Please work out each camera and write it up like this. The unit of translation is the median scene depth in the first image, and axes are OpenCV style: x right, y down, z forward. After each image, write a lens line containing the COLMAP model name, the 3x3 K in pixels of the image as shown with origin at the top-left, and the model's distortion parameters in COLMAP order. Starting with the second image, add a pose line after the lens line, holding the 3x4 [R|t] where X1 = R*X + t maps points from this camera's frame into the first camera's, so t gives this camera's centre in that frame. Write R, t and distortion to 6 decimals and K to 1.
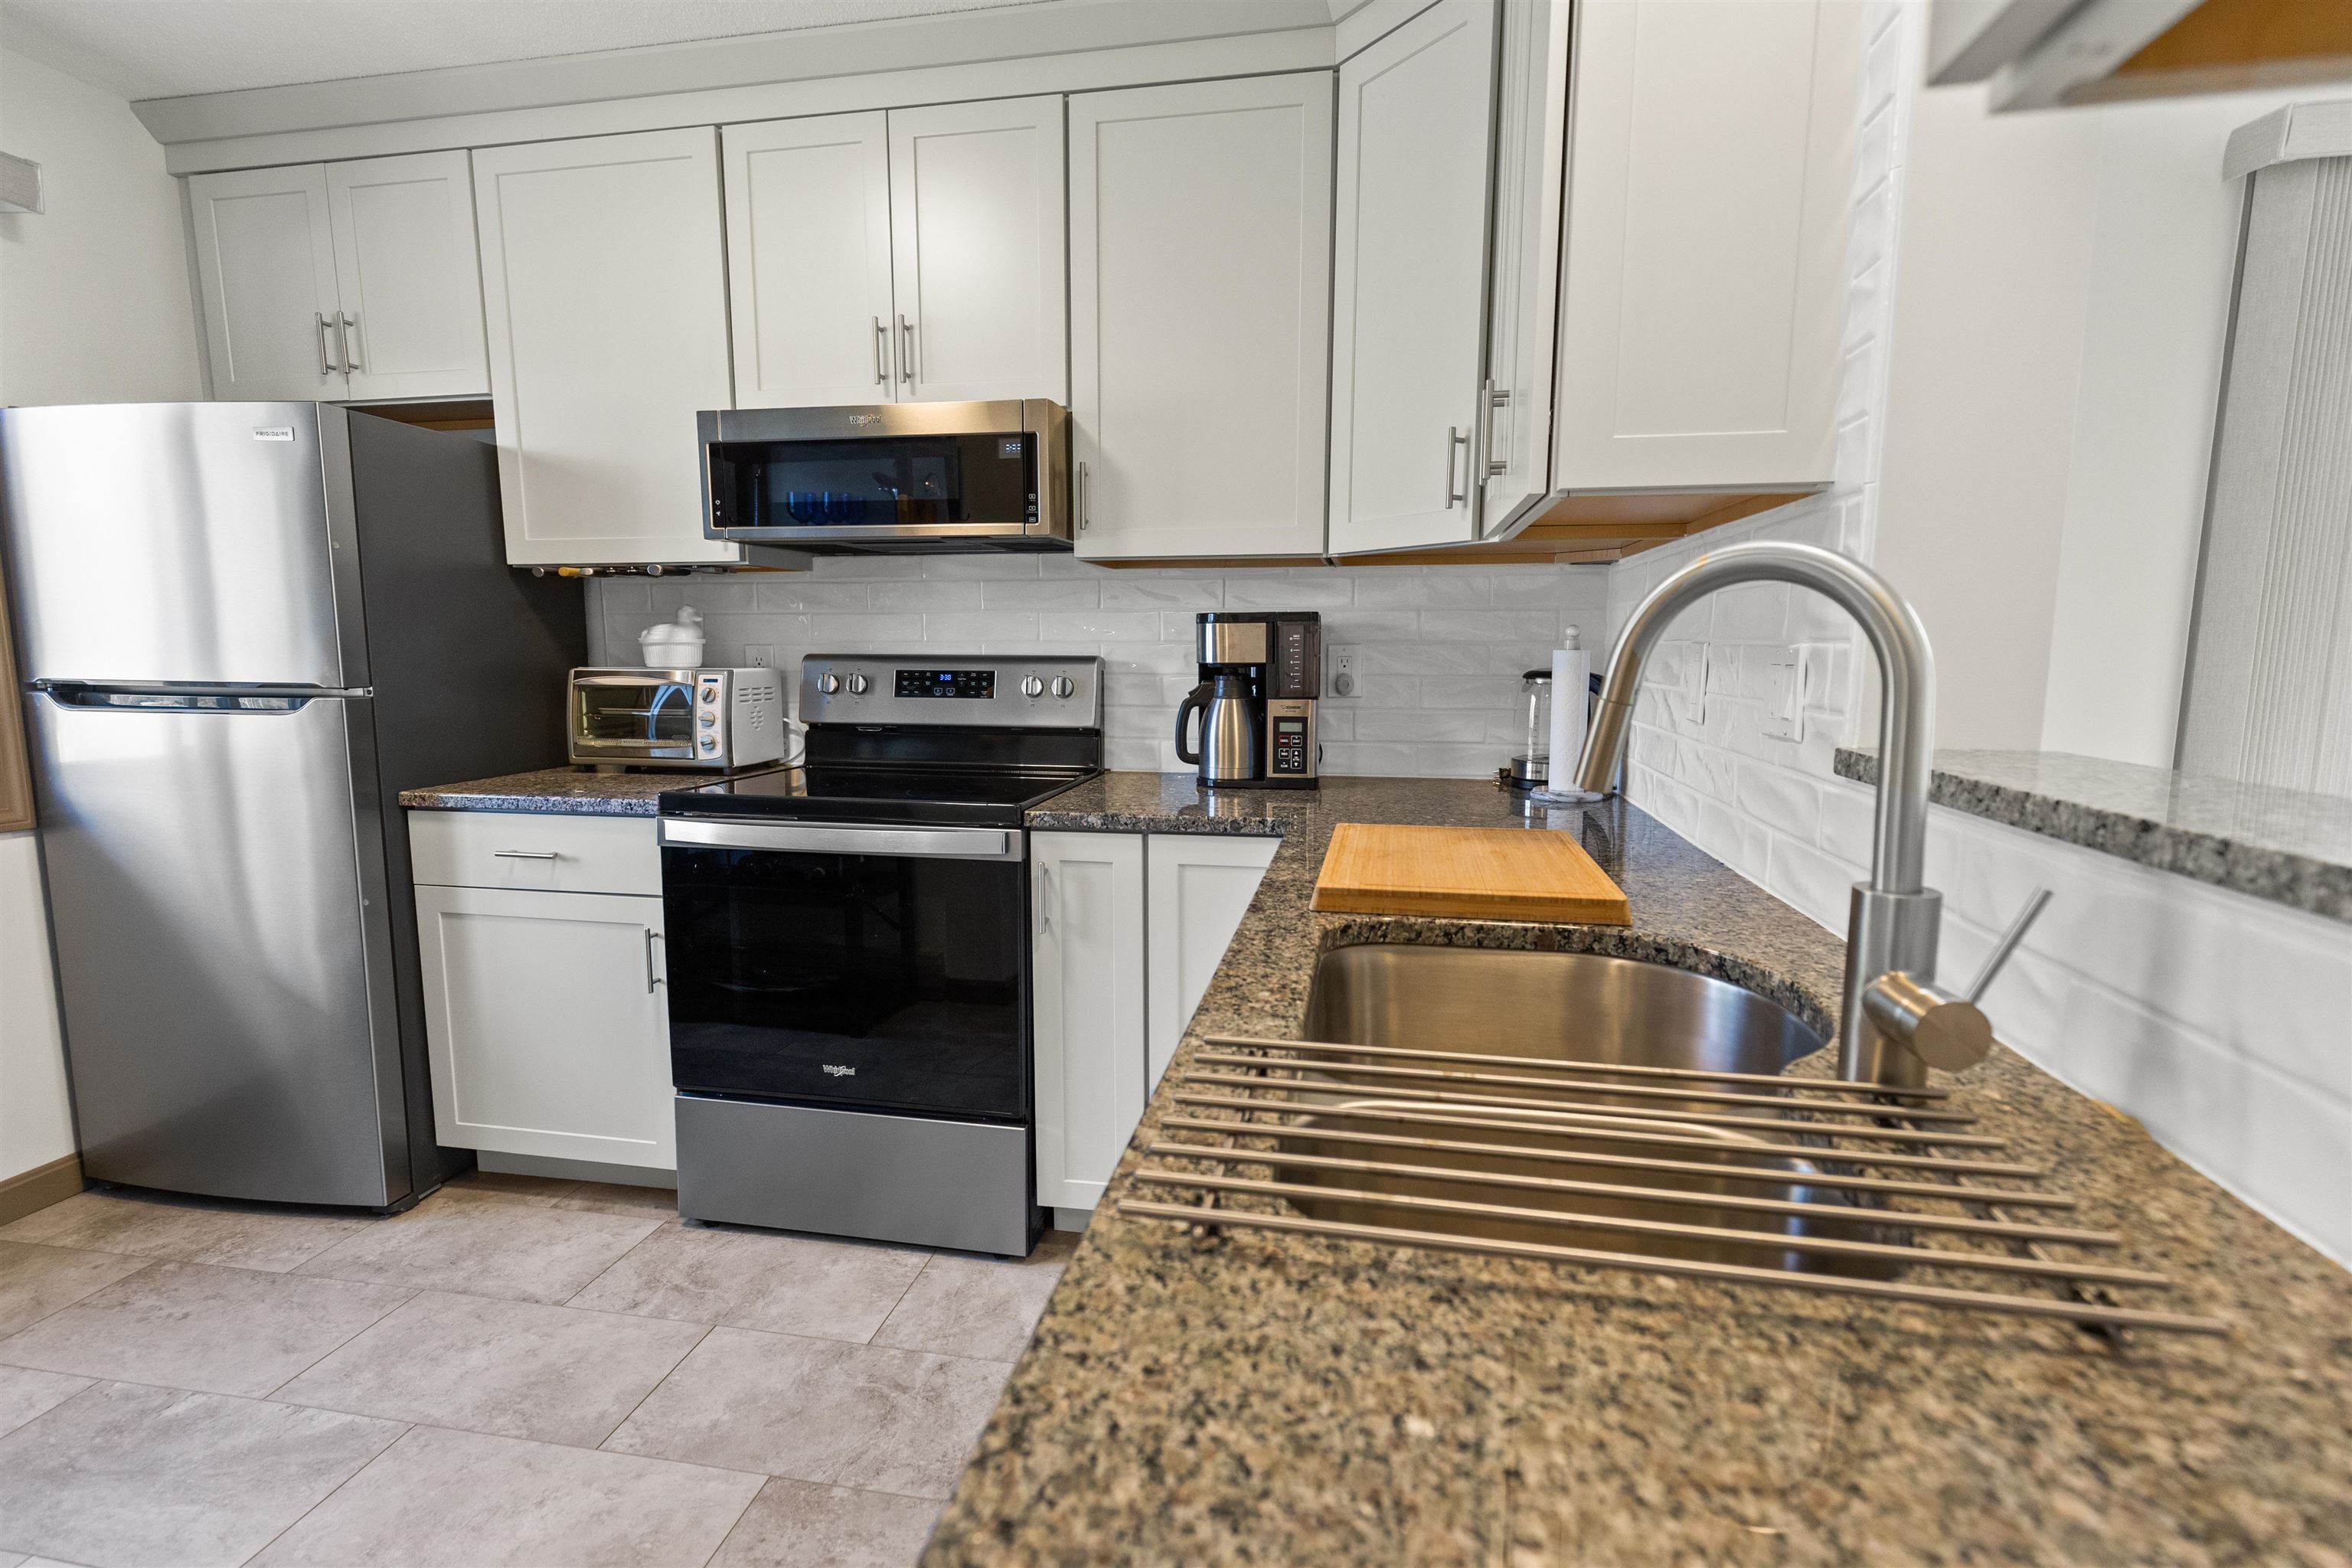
lens RADIAL K [[1085.3, 0, 1176.1], [0, 1085.3, 780.5], [0, 0, 1]] dist [0.002543, -0.000113]
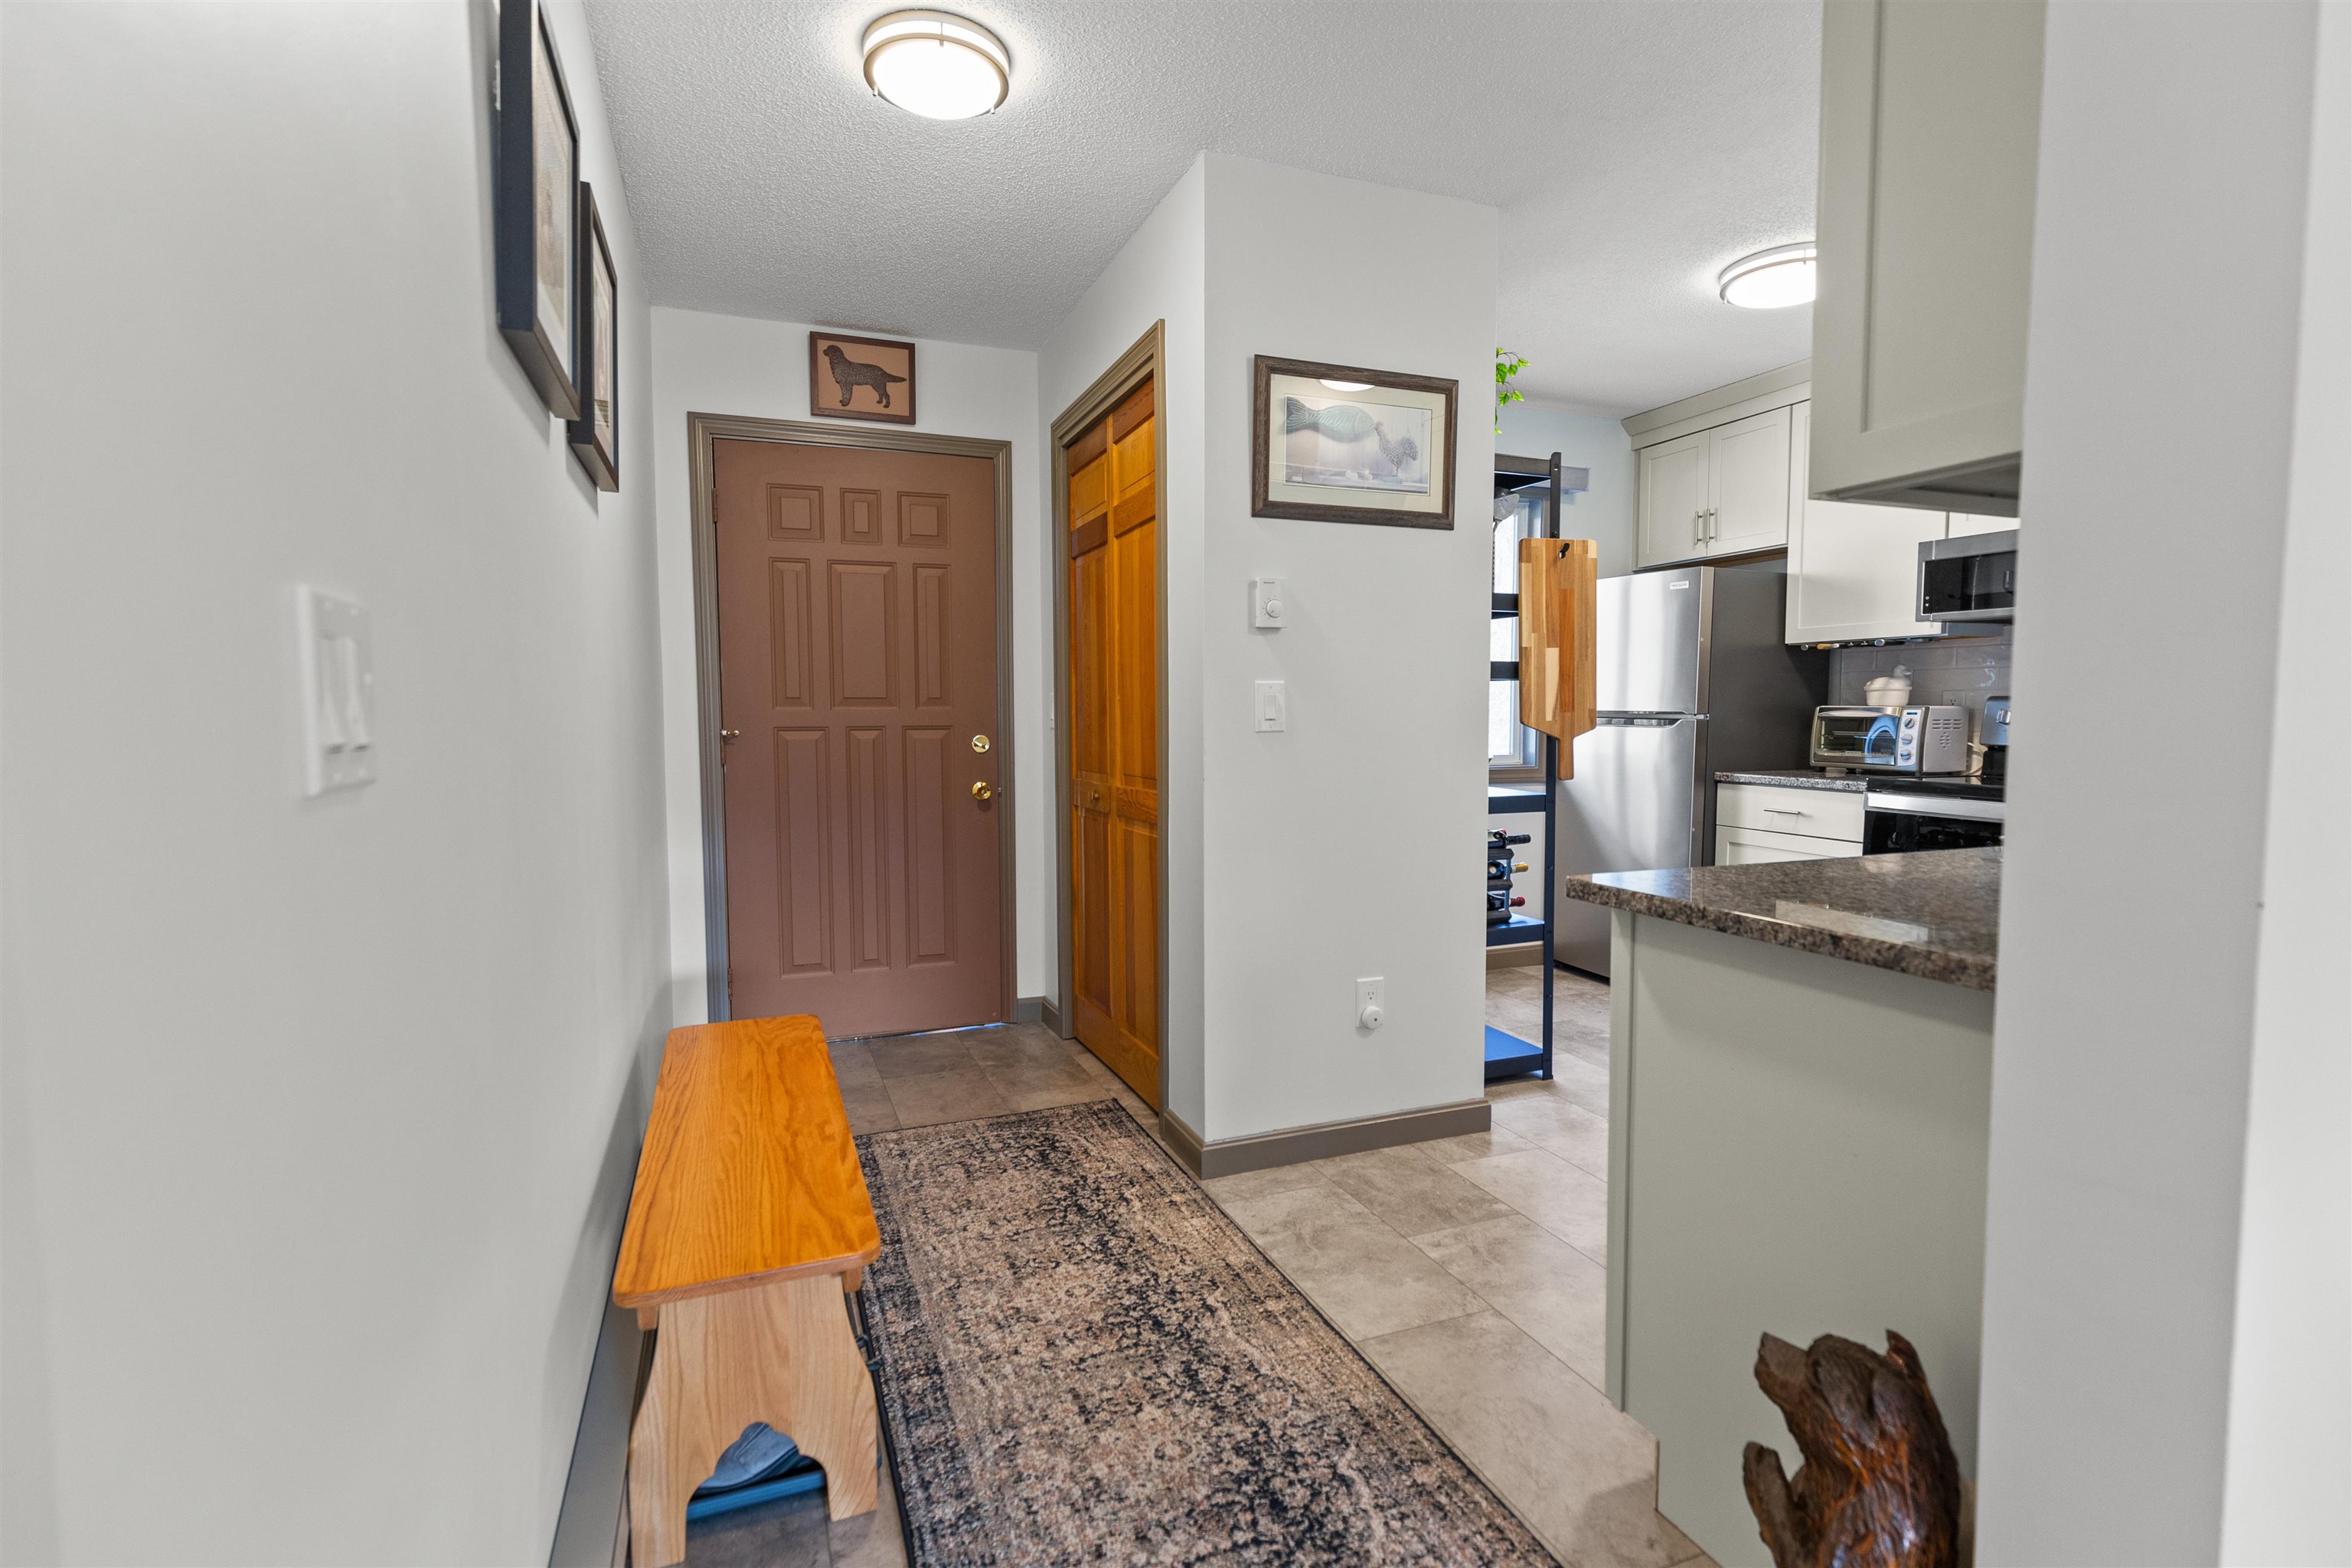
lens RADIAL K [[1103.3, 0, 1176.0], [0, 1103.3, 784.0], [0, 0, 1]] dist [0.006921, -0.000296]
pose [[0.531078, 0.058134, -0.845327, 0.331777], [-0.106290, 0.994334, 0.001605, 0.110790], [0.840630, 0.088997, 0.534248, -0.668092]]
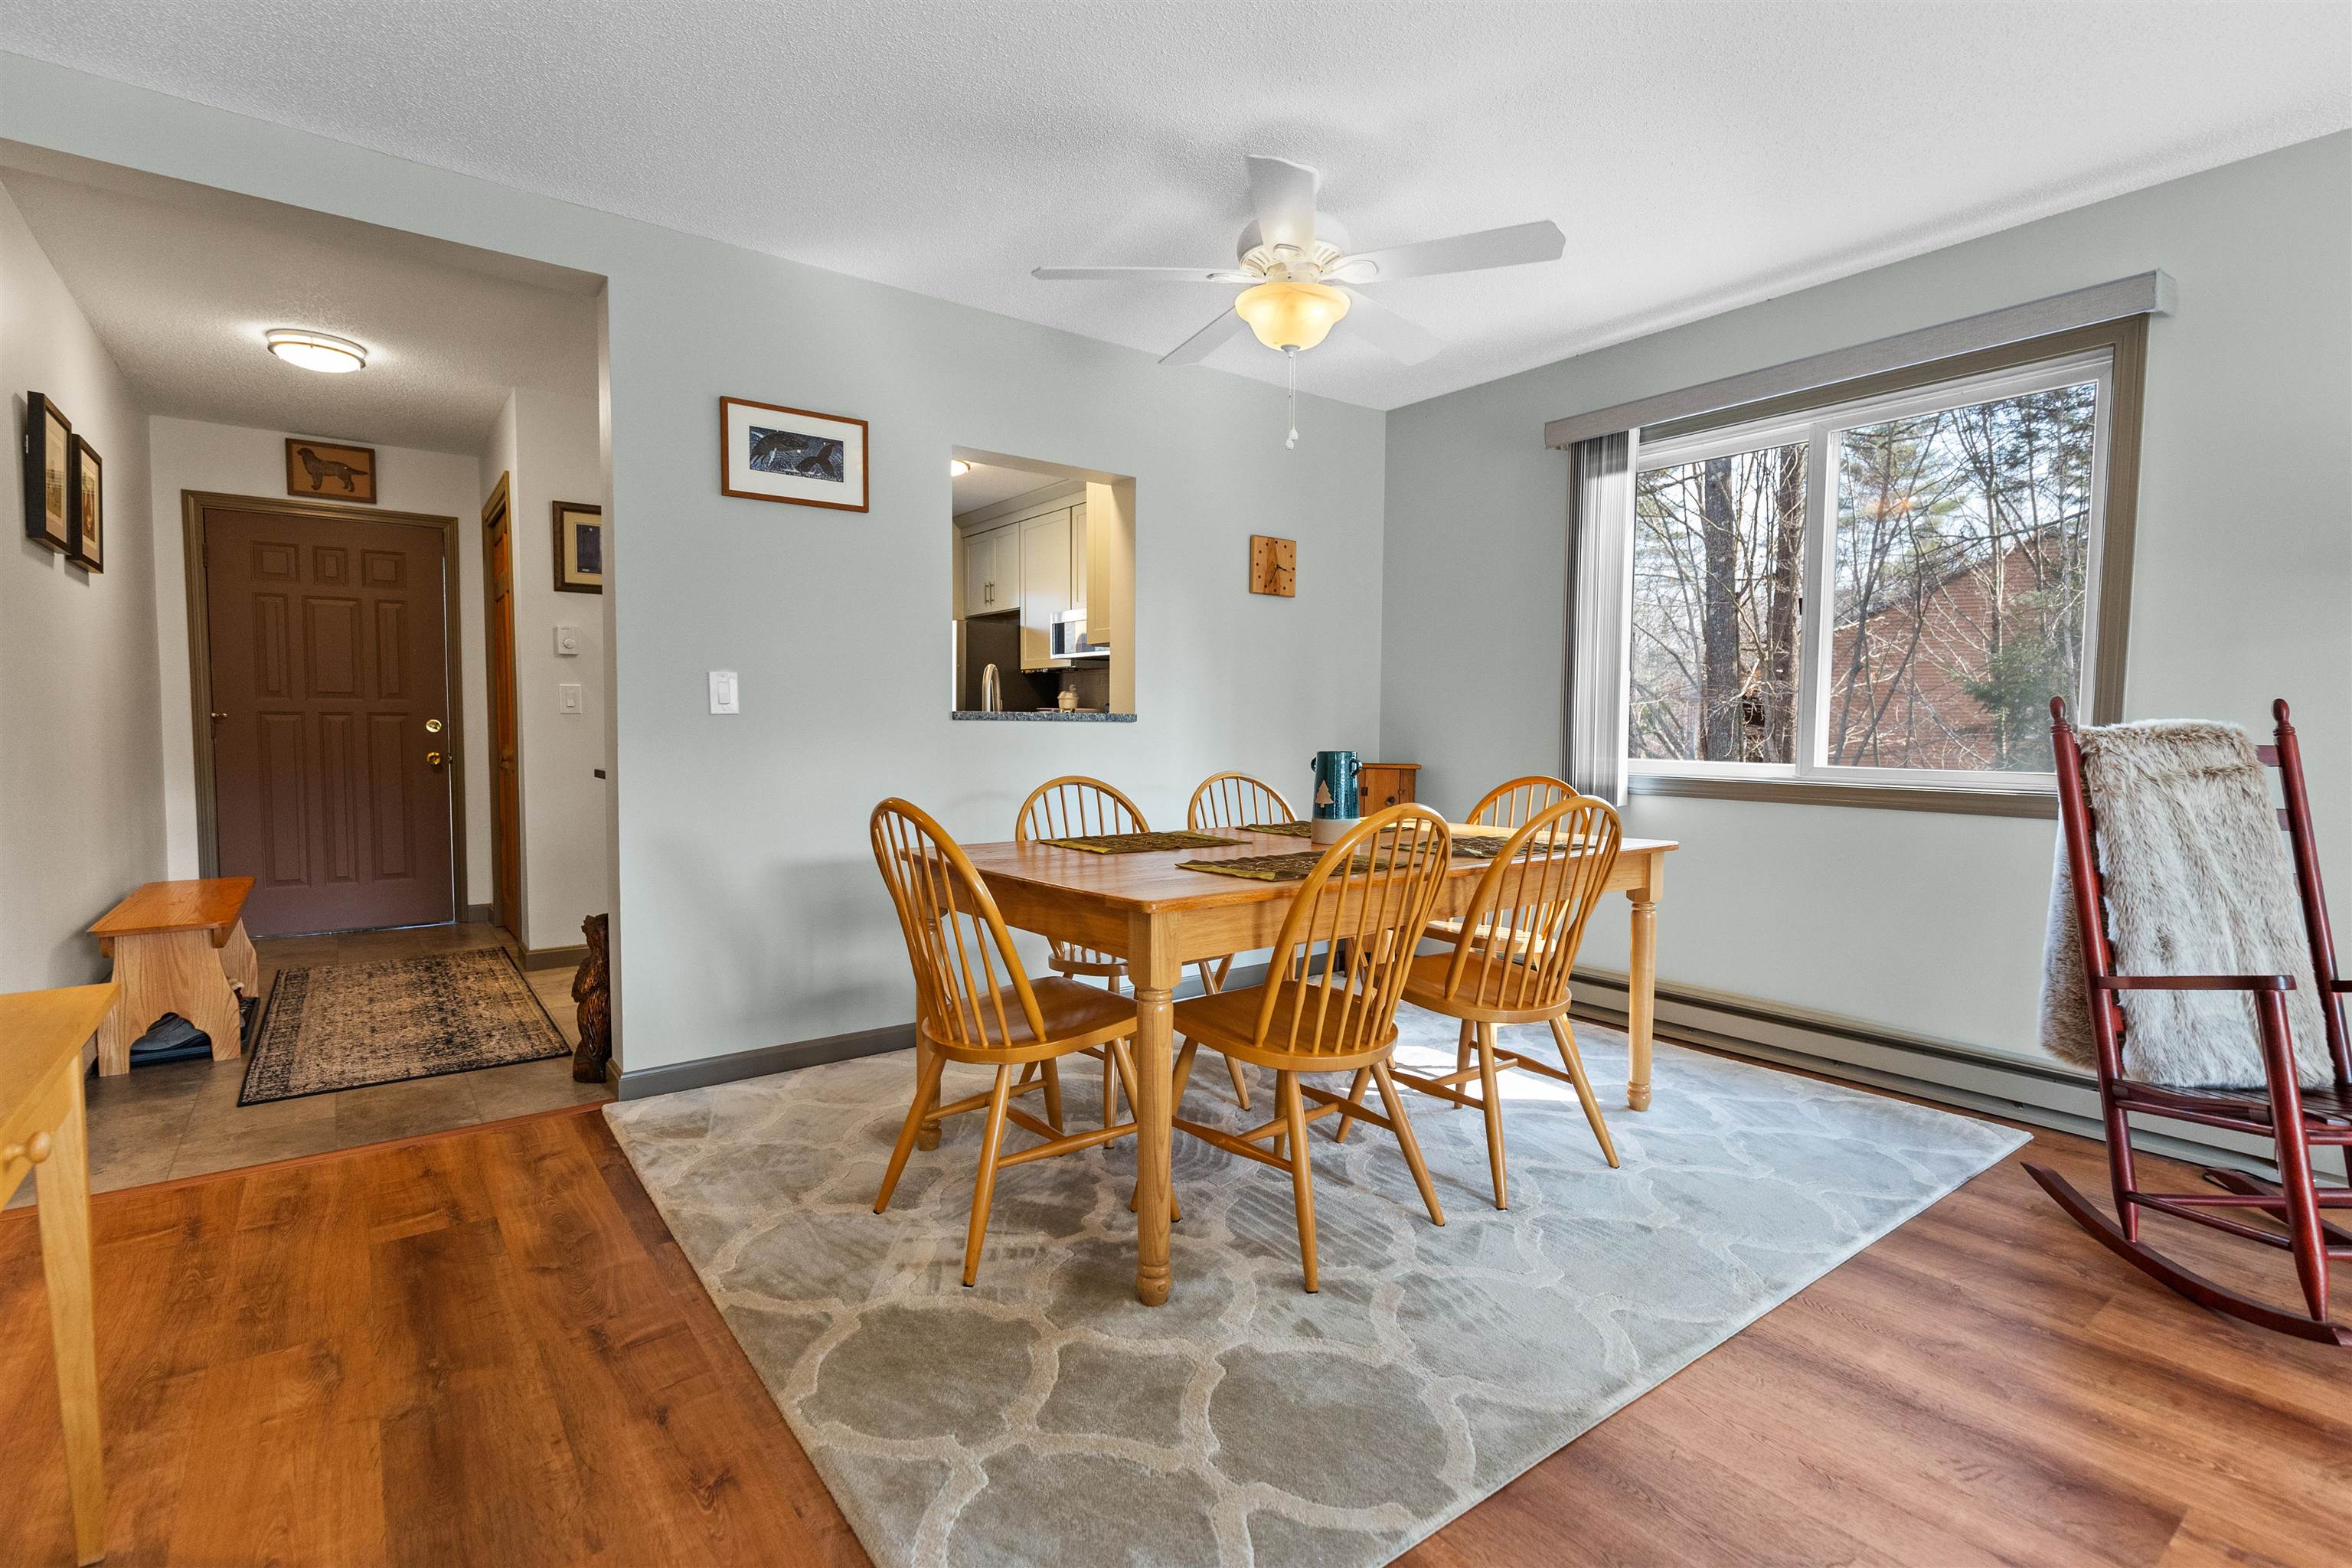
lens RADIAL K [[1085.3, 0, 1176.1], [0, 1085.3, 780.5], [0, 0, 1]] dist [0.002543, -0.000113]
pose [[0.742470, 0.044978, -0.668368, 1.466971], [-0.094677, 0.994774, -0.038230, 0.138195], [0.663155, 0.091664, 0.742848, -0.701886]]
